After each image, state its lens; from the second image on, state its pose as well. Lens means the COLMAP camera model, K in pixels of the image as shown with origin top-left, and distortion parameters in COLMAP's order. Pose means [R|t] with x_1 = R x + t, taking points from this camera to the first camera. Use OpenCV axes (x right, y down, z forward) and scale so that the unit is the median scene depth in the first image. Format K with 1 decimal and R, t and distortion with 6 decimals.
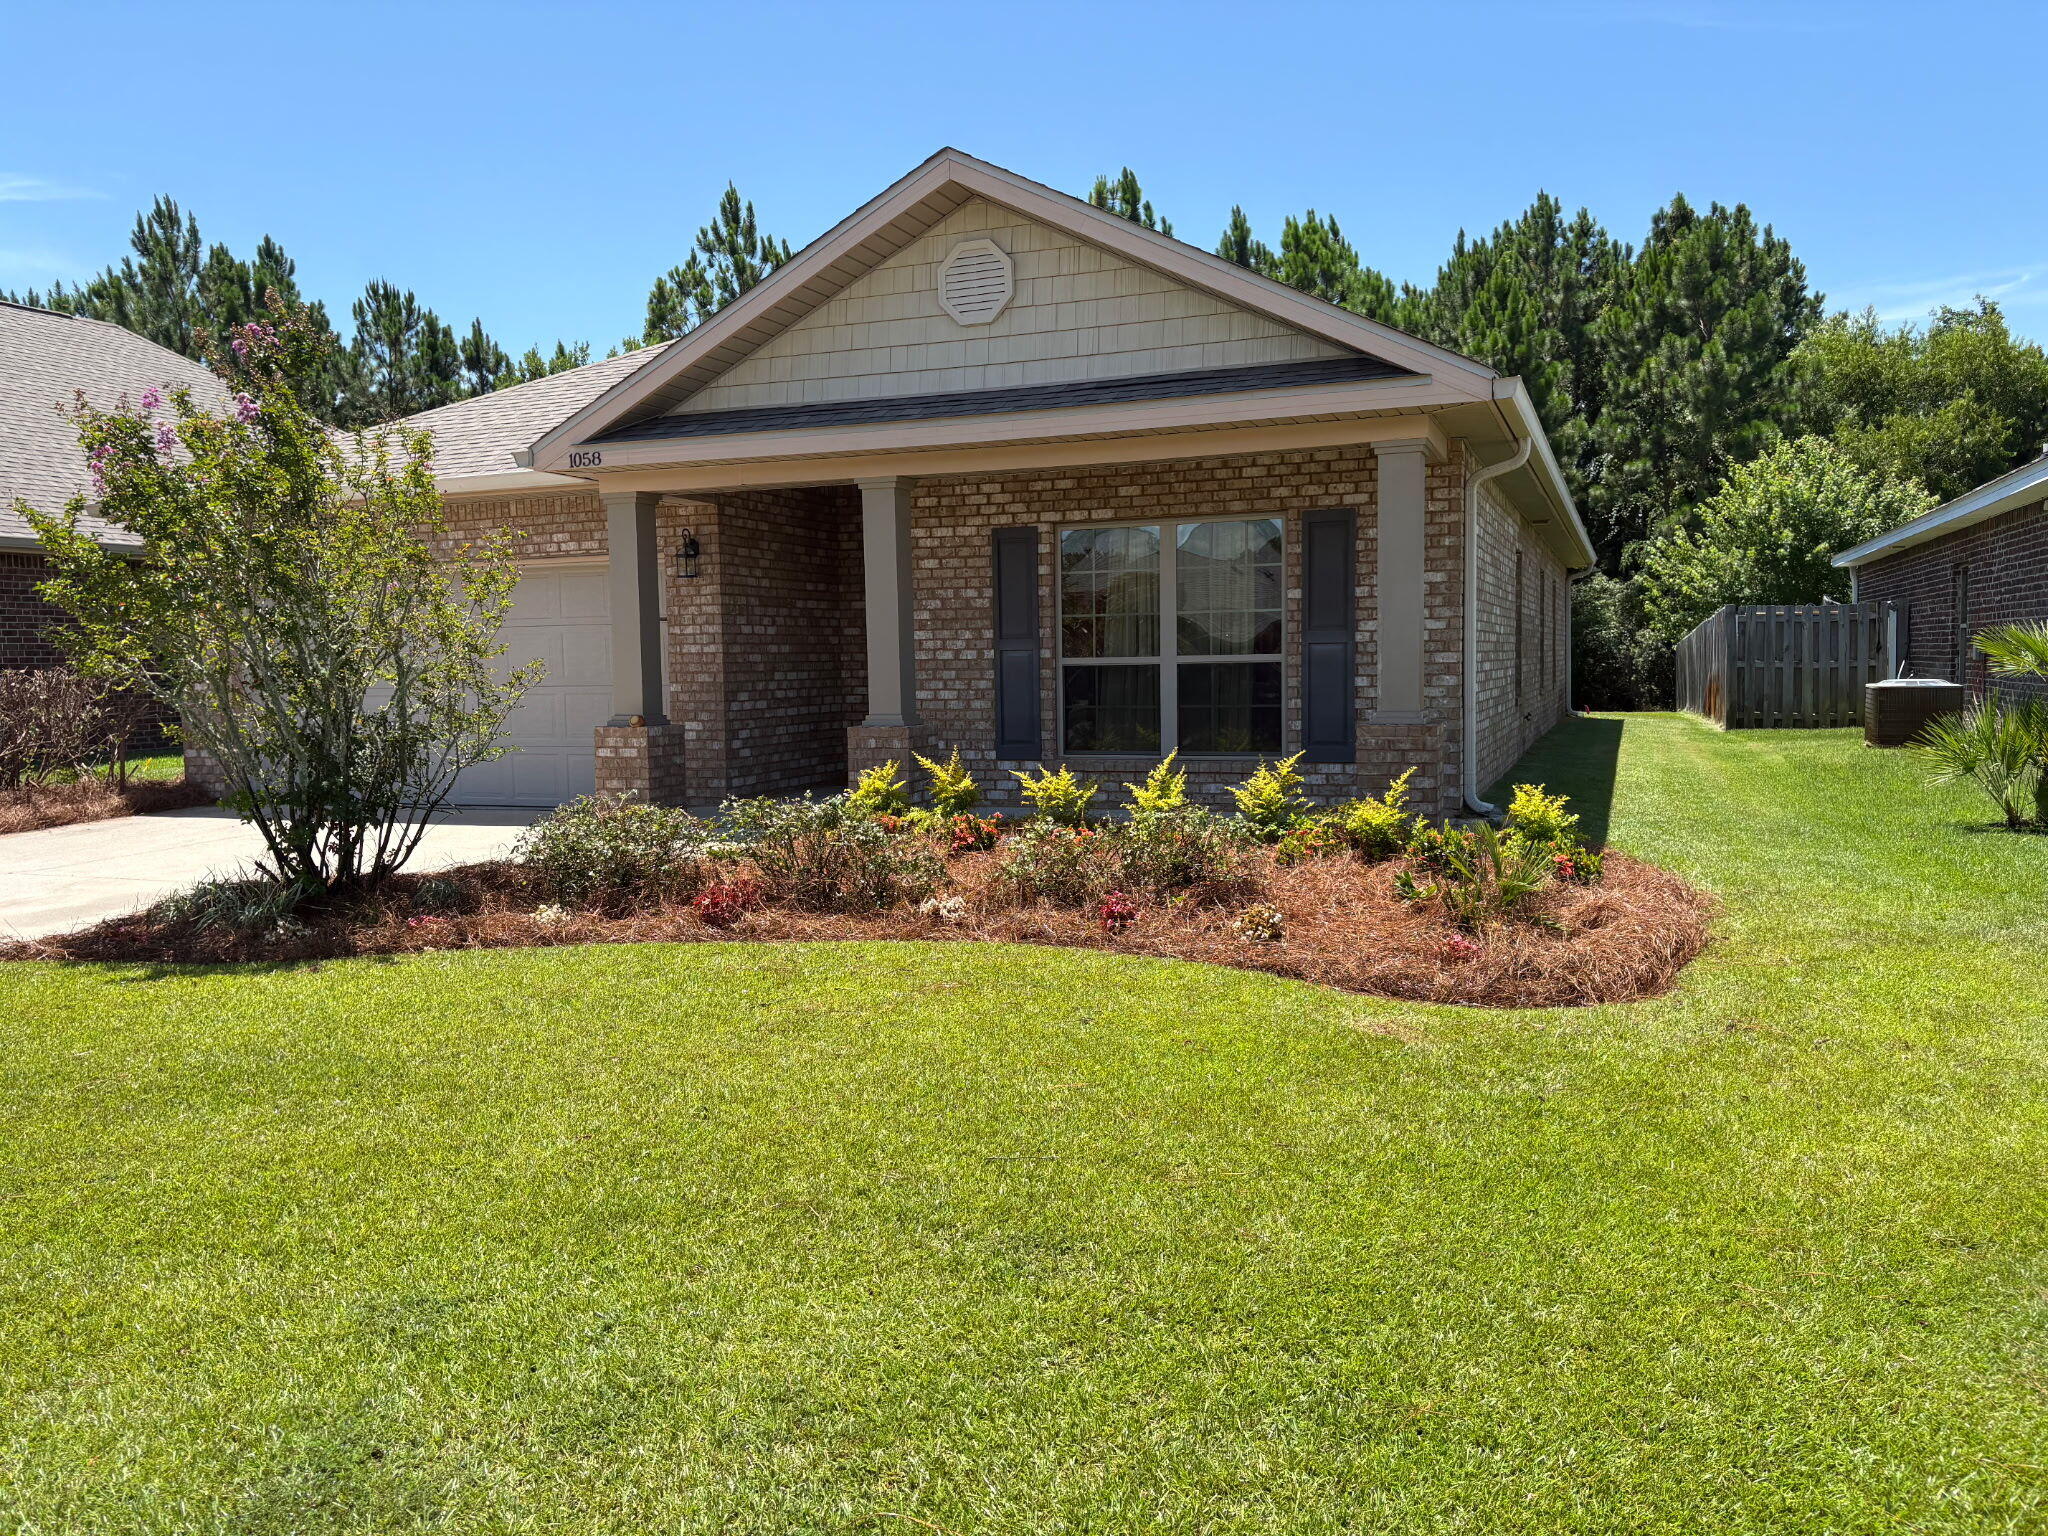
lens RADIAL K [[1578.6, 0, 1022.7], [0, 1578.6, 762.2], [0, 0, 1]] dist [0.062950, -0.019031]
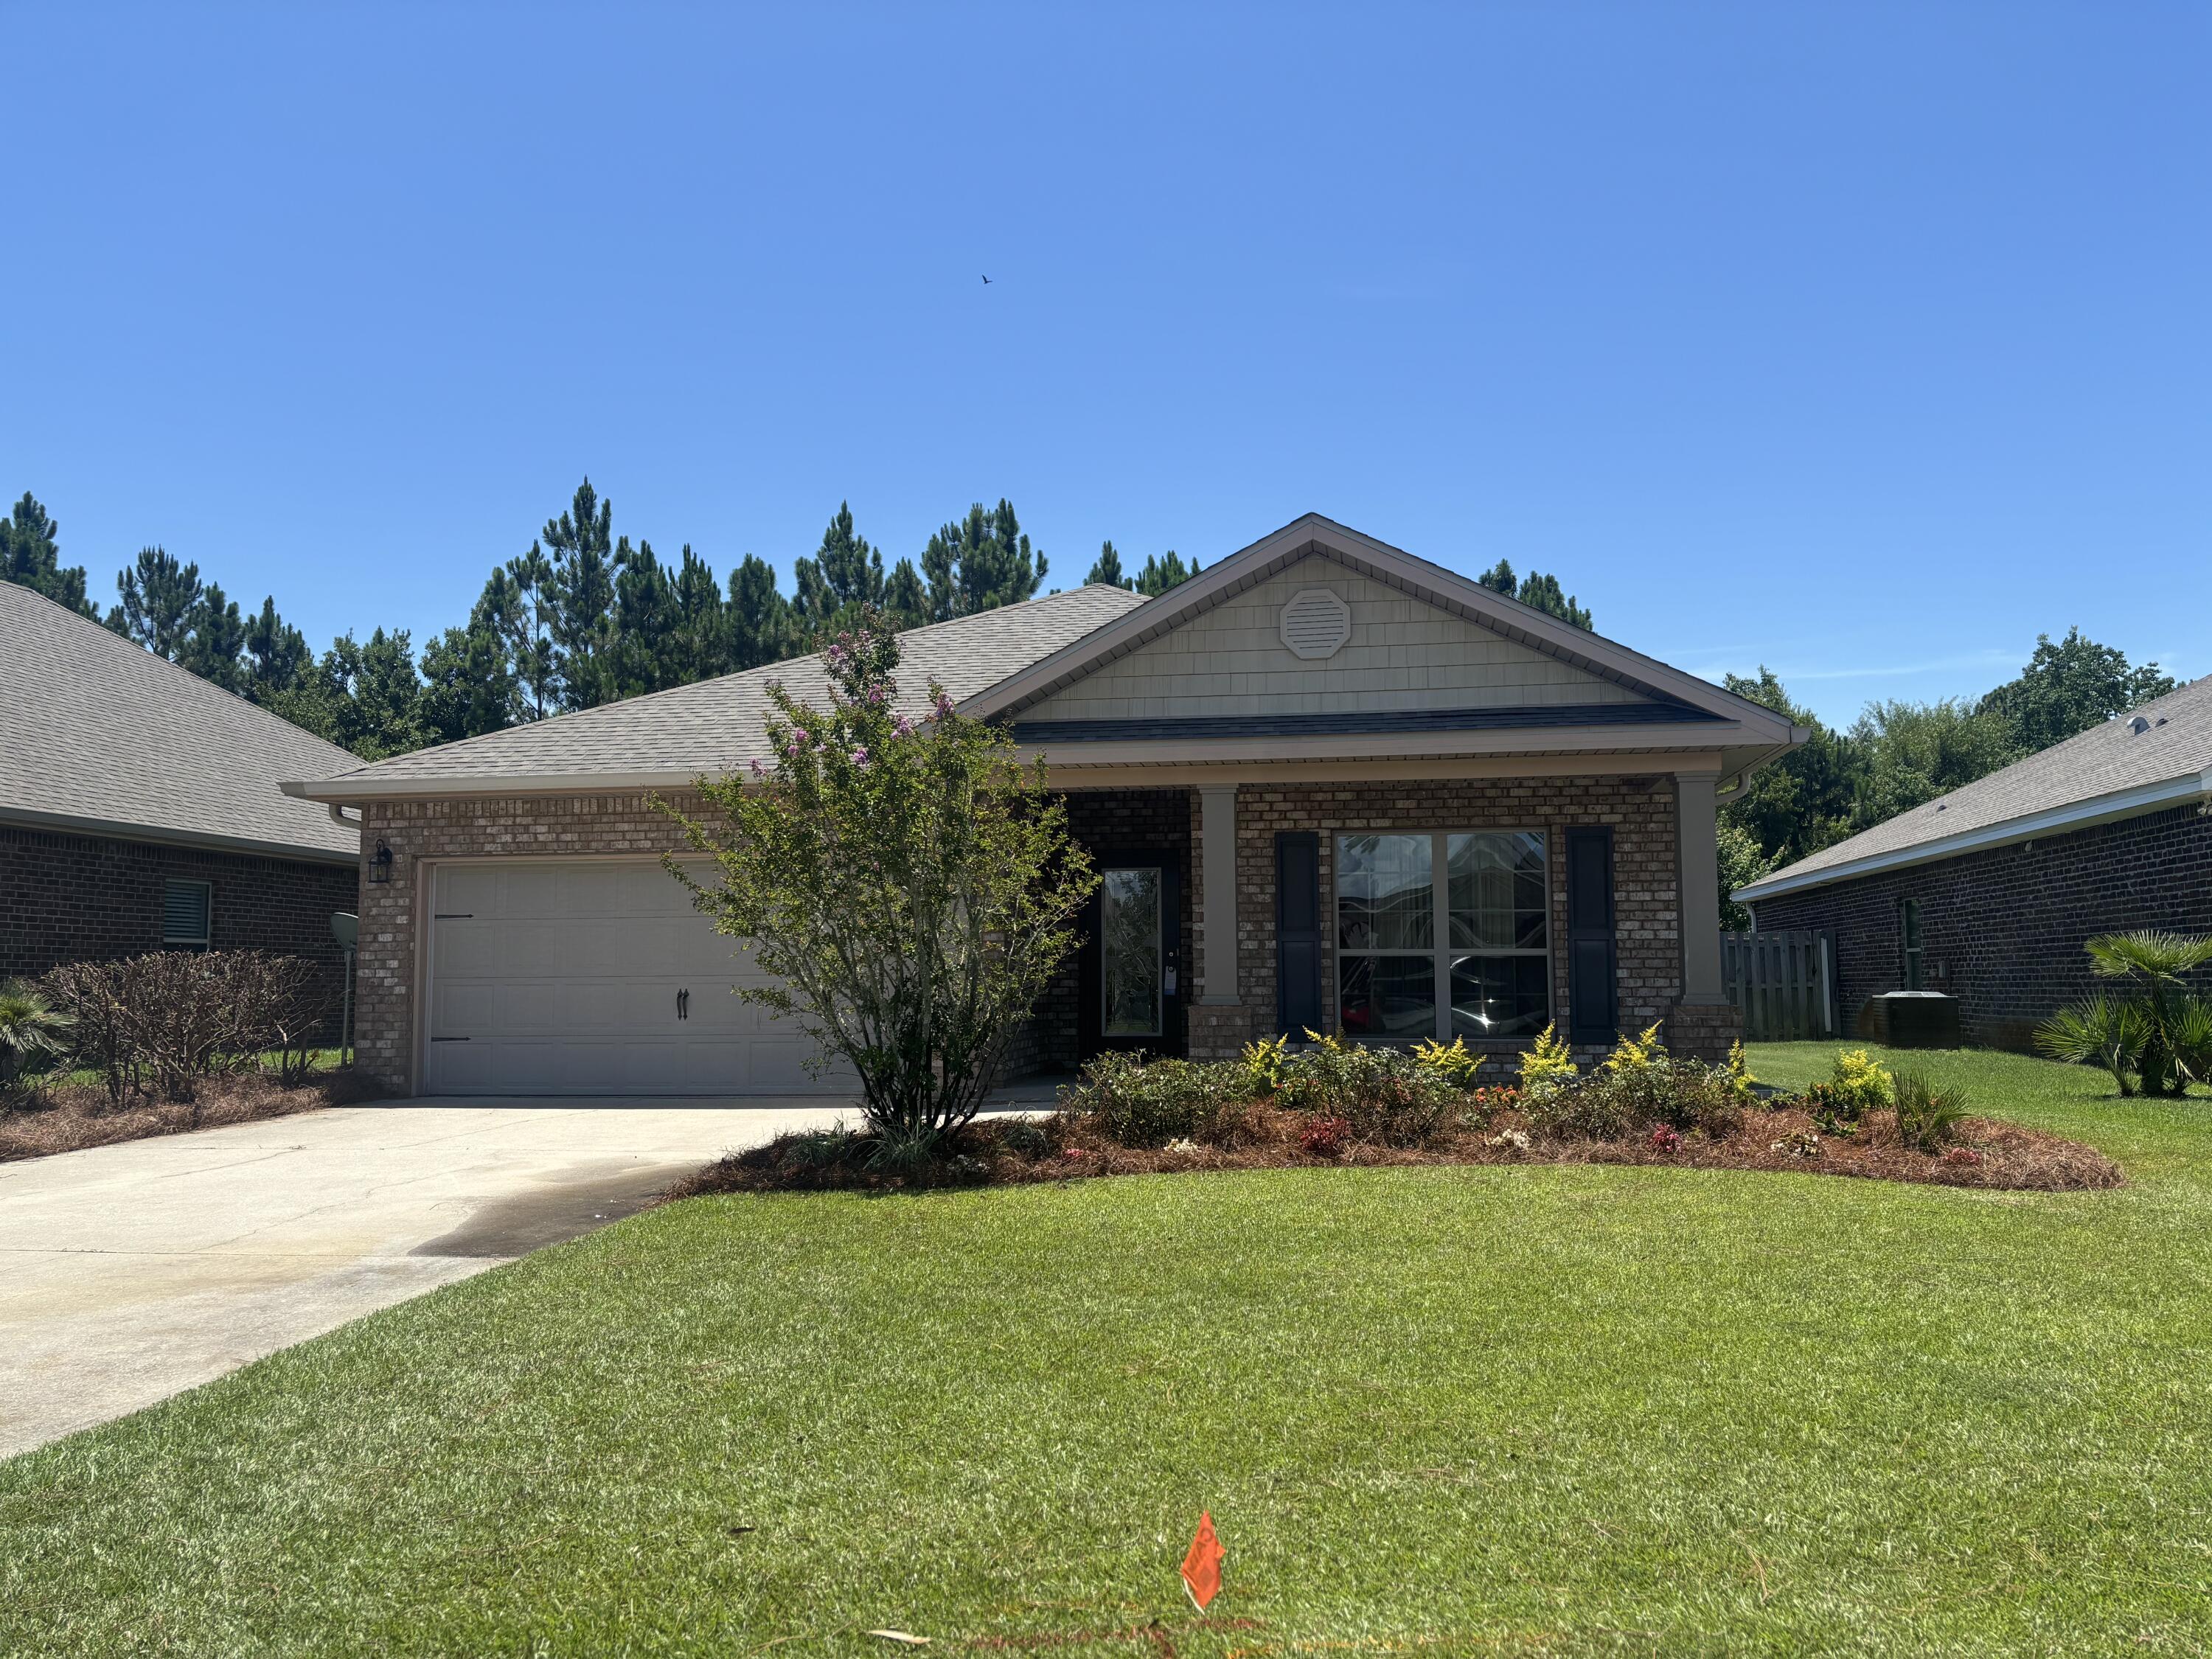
lens RADIAL K [[1689.7, 0, 1108.2], [0, 1689.7, 817.0], [0, 0, 1]] dist [0.097095, -0.043820]
pose [[0.975159, 0.036254, 0.218519, -0.399852], [0.000576, 0.986097, -0.166170, 0.040596], [-0.221505, 0.162168, 0.961580, -0.128635]]
